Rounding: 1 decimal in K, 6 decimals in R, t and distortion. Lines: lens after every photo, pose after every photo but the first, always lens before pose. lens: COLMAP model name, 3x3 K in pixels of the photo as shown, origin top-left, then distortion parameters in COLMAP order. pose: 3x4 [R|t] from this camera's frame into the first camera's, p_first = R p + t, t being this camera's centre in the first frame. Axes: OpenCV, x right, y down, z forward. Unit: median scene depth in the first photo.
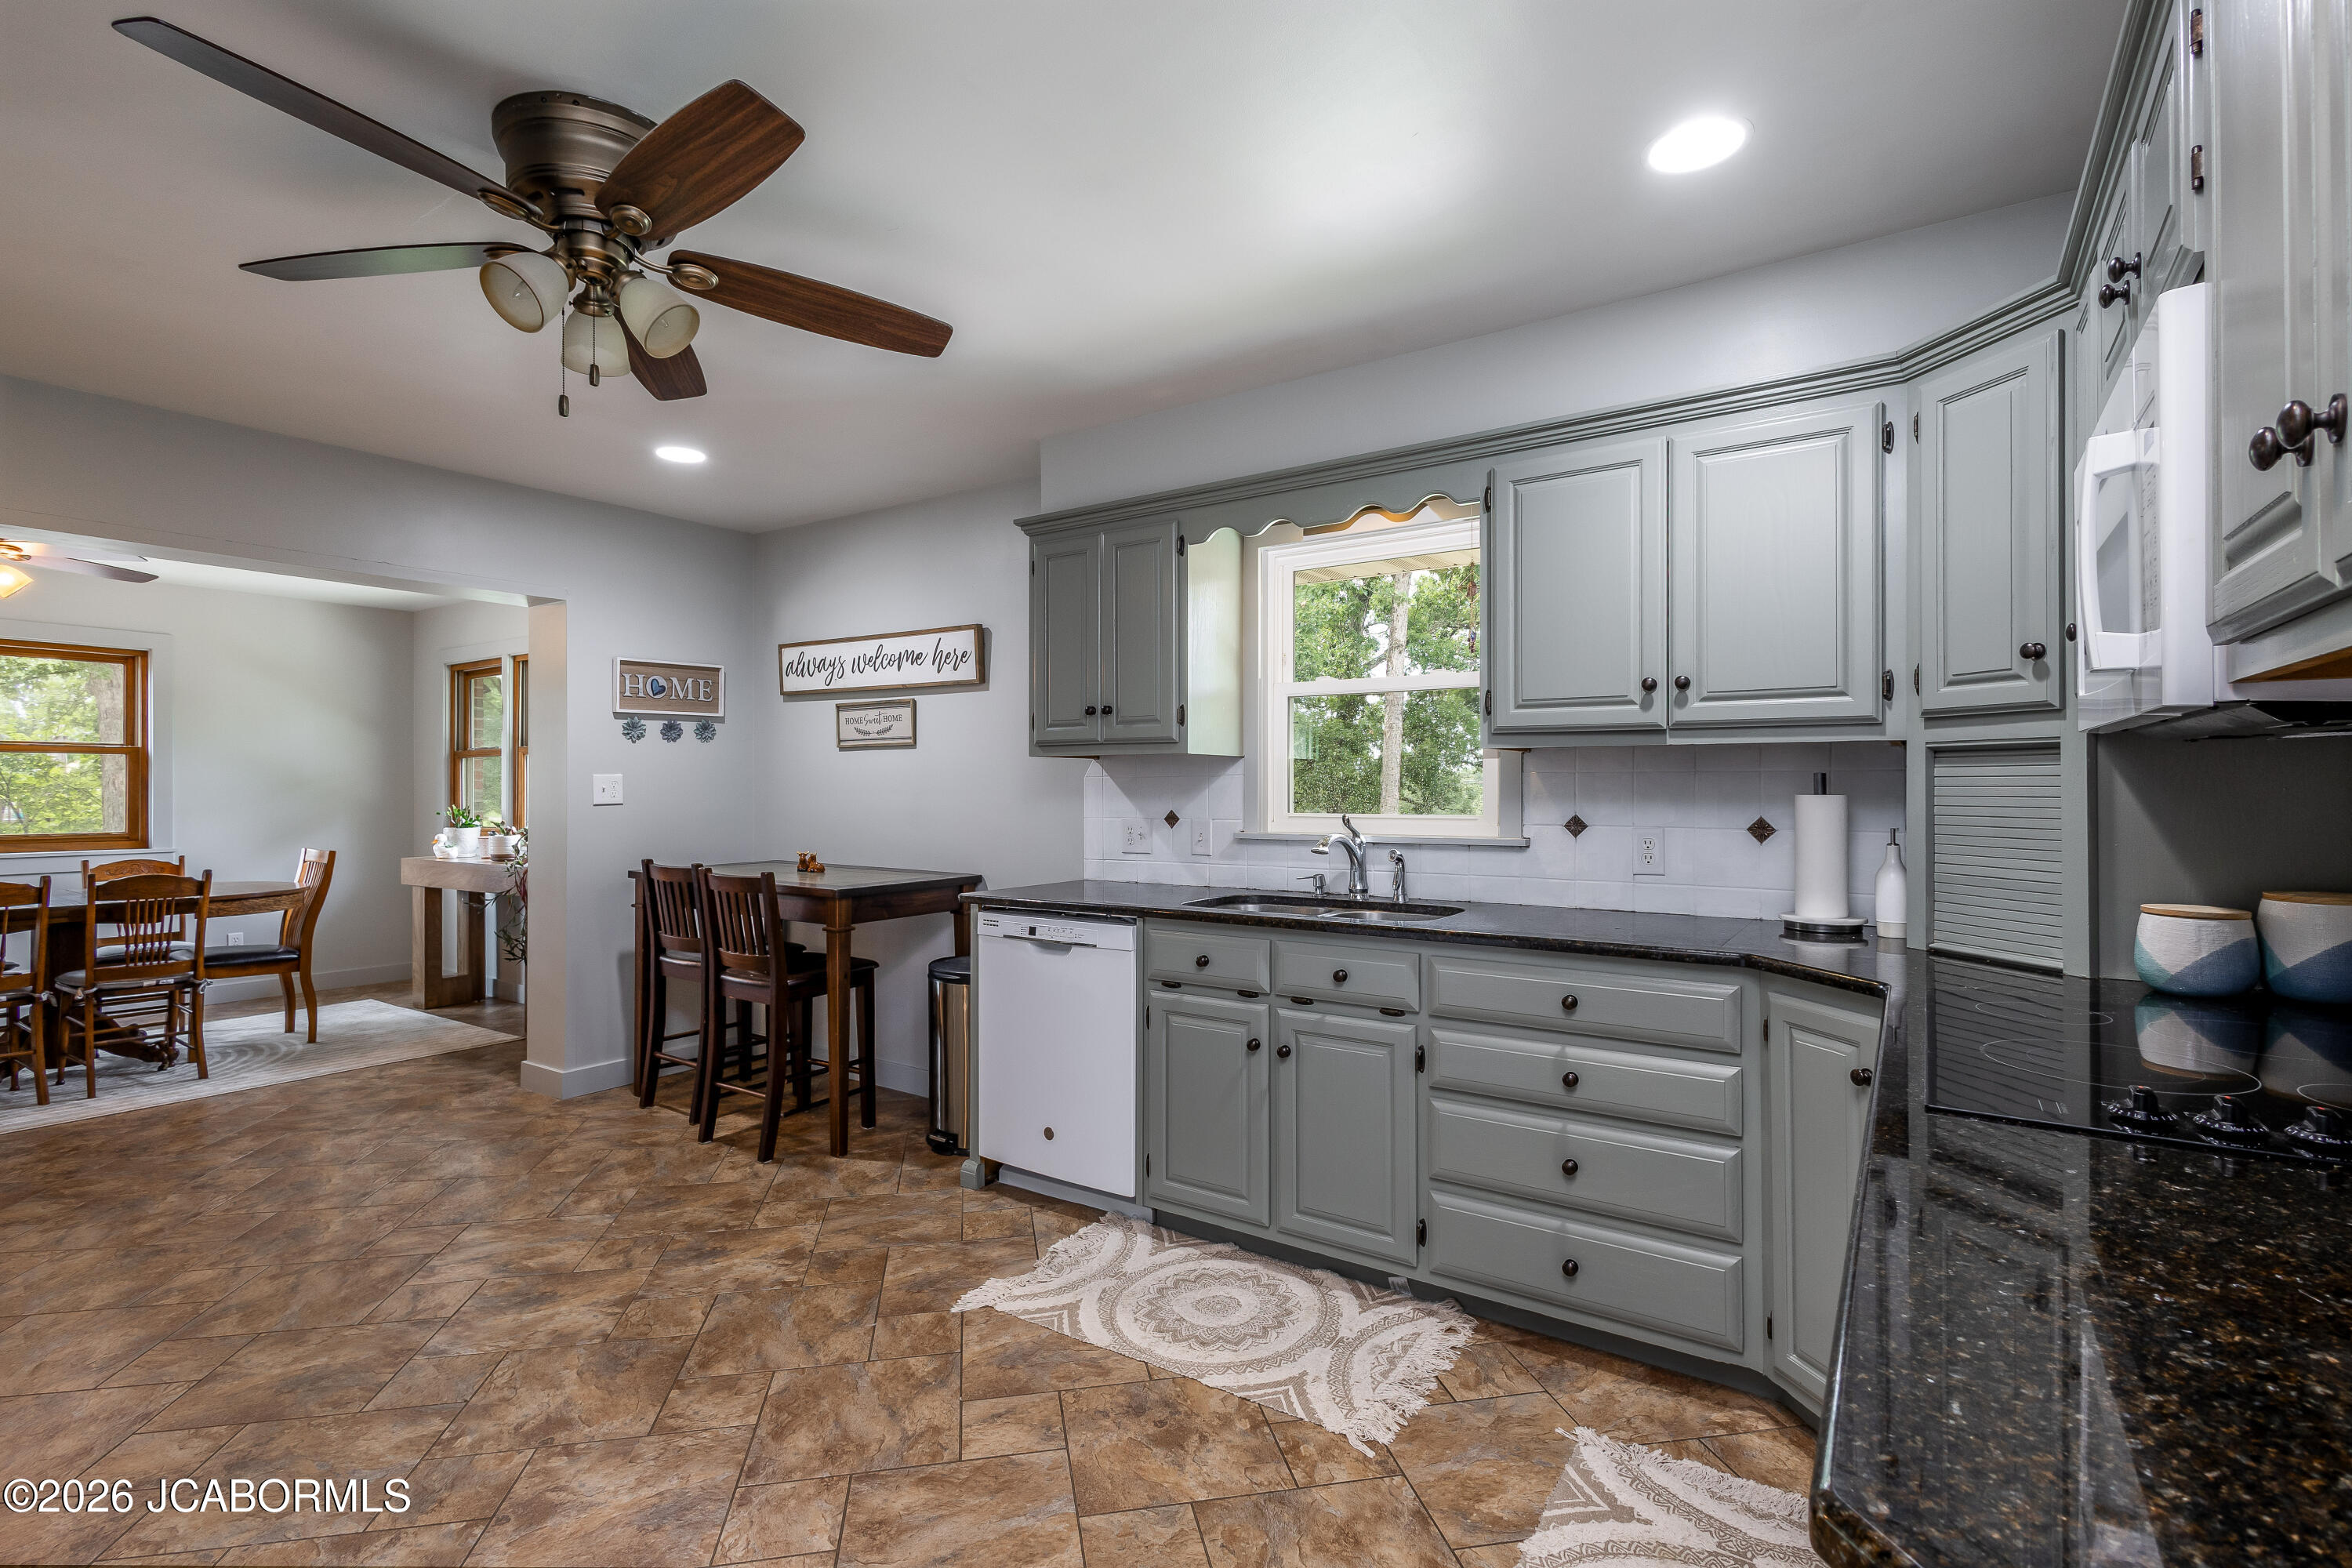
lens RADIAL K [[1088.6, 0, 1170.1], [0, 1088.6, 781.7], [0, 0, 1]] dist [0.002411, 0.000048]
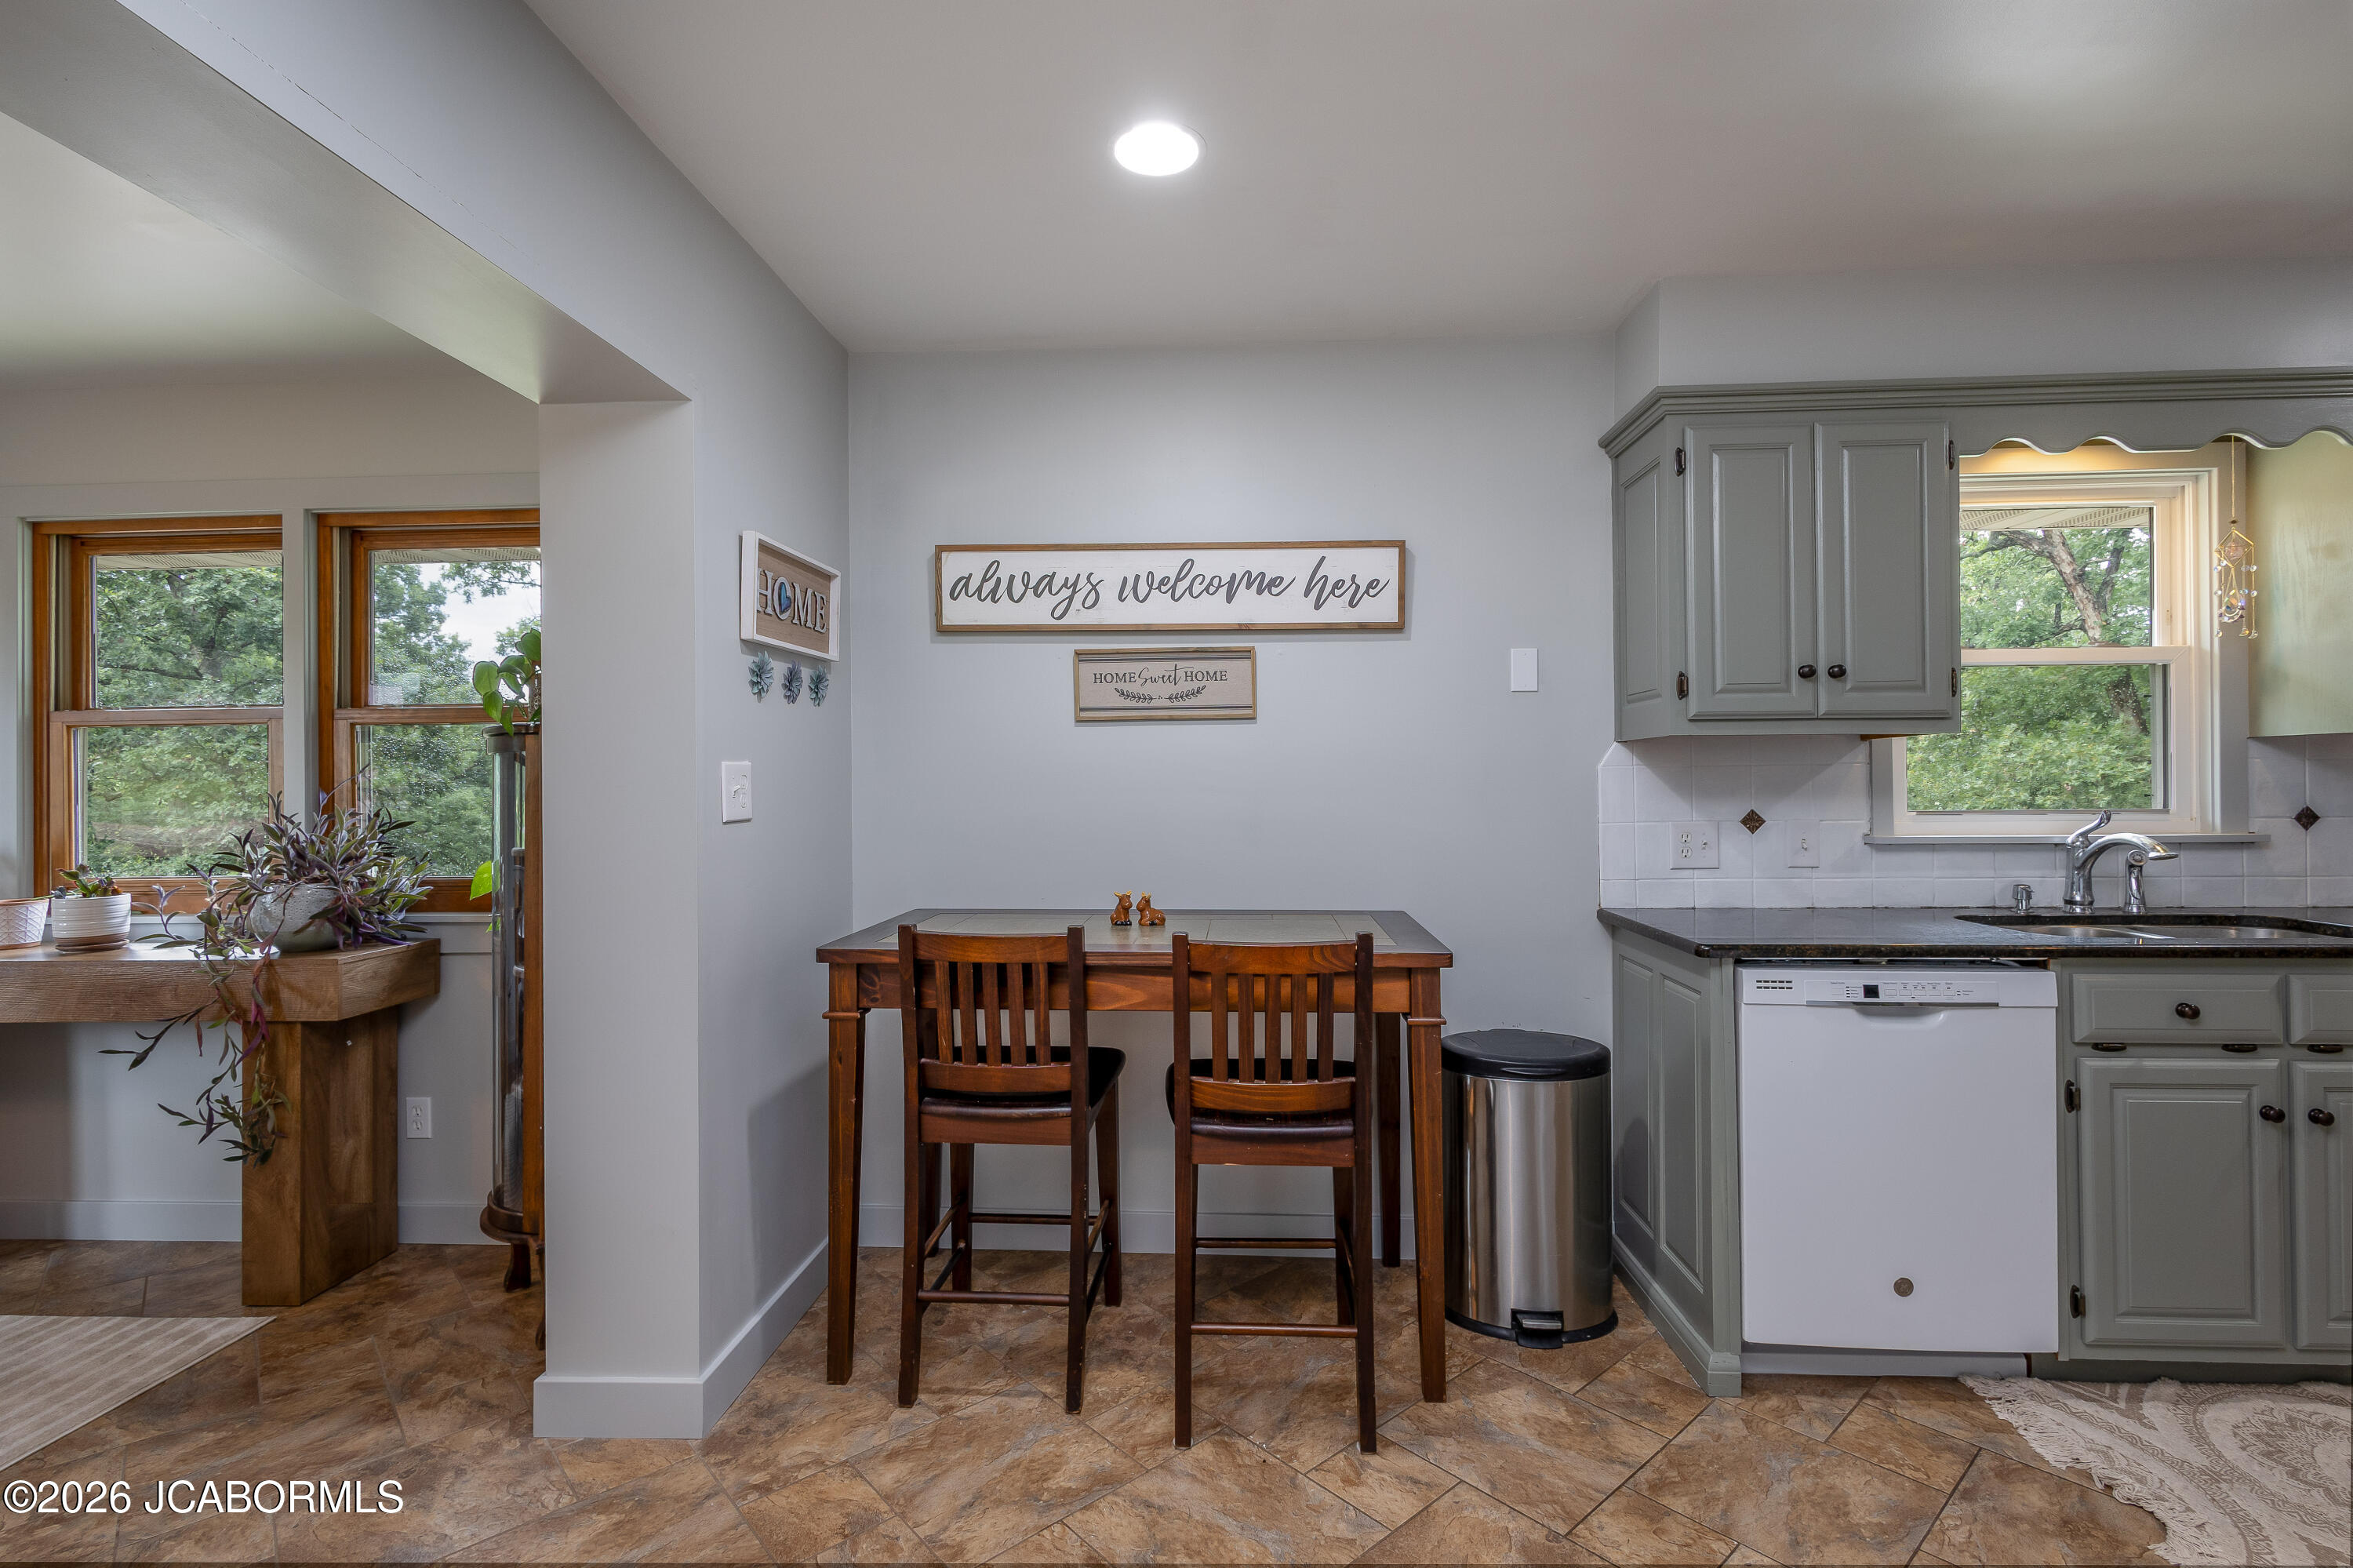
lens RADIAL K [[1090.6, 0, 1181.1], [0, 1090.6, 784.1], [0, 0, 1]] dist [0.012599, -0.000726]
pose [[0.853364, -0.006535, 0.521275, -0.838349], [0.005124, 0.999978, 0.004147, 0.003596], [-0.521290, -0.000868, 0.853379, 0.638162]]
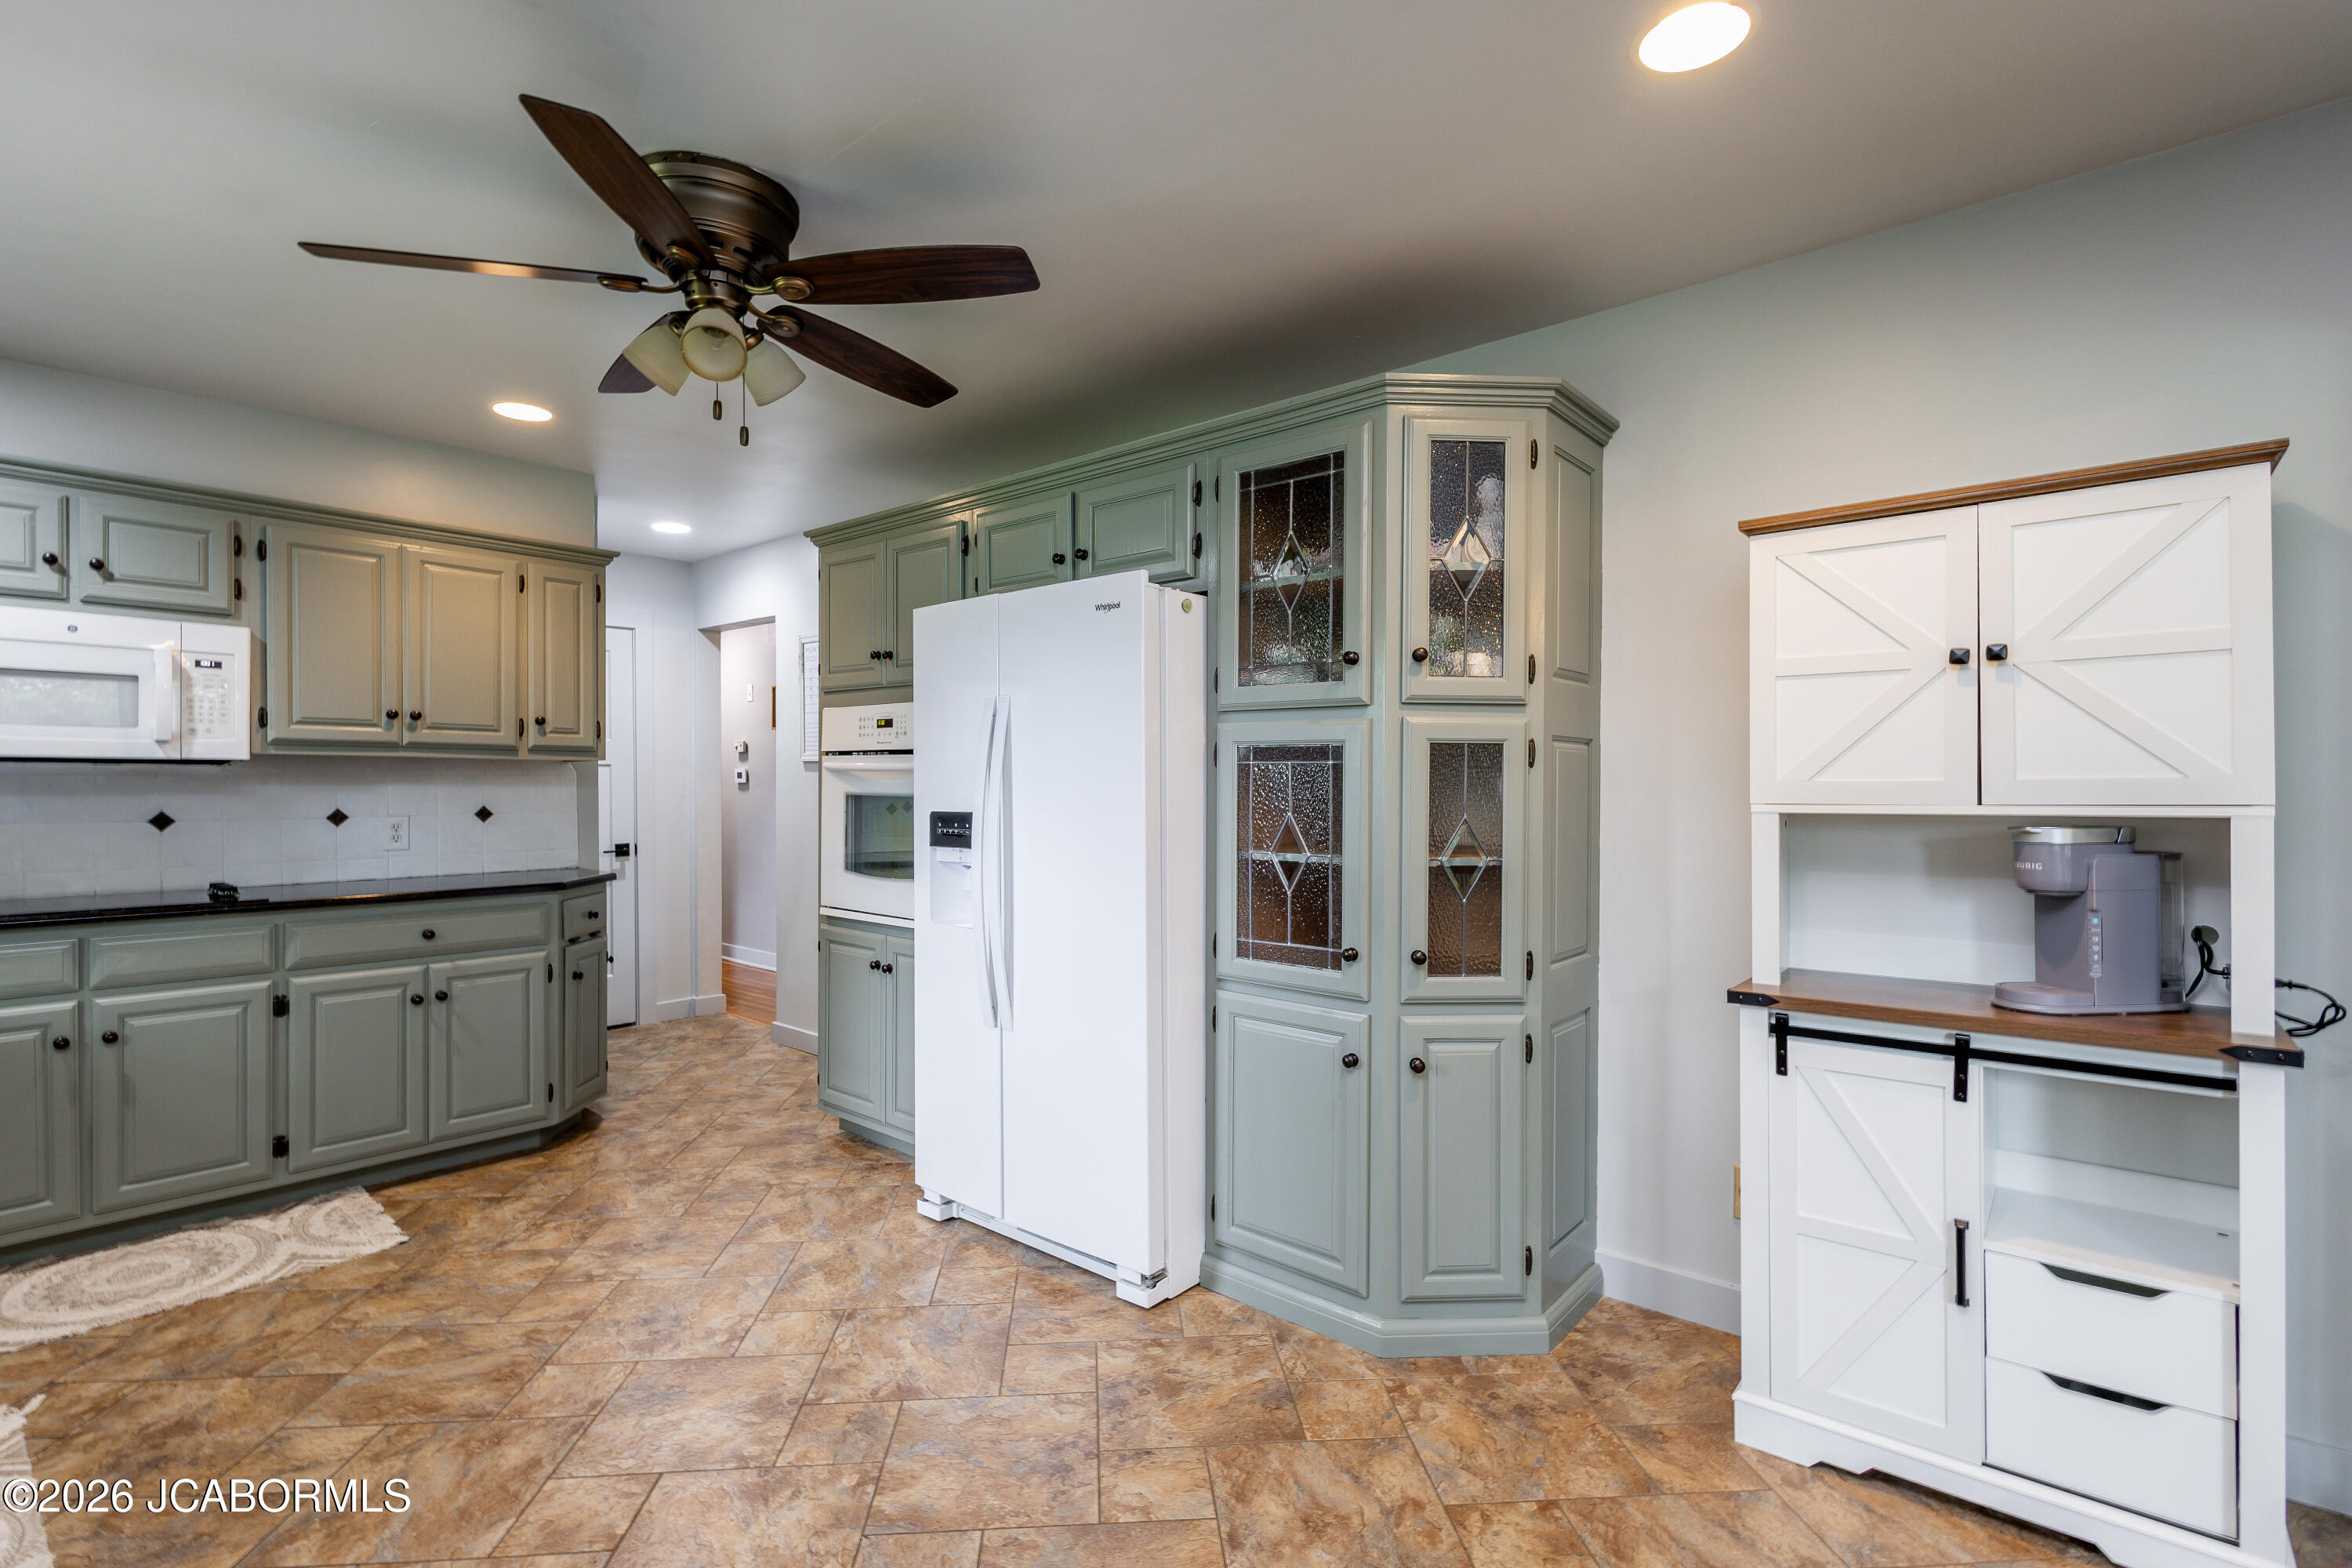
lens RADIAL K [[1076.4, 0, 1173.9], [0, 1076.4, 789.0], [0, 0, 1]] dist [0.010051, -0.005792]
pose [[-0.994821, 0.000567, 0.101645, -0.661392], [0.000953, 0.999993, 0.003750, 0.003481], [-0.101642, 0.003828, -0.994814, 1.228106]]
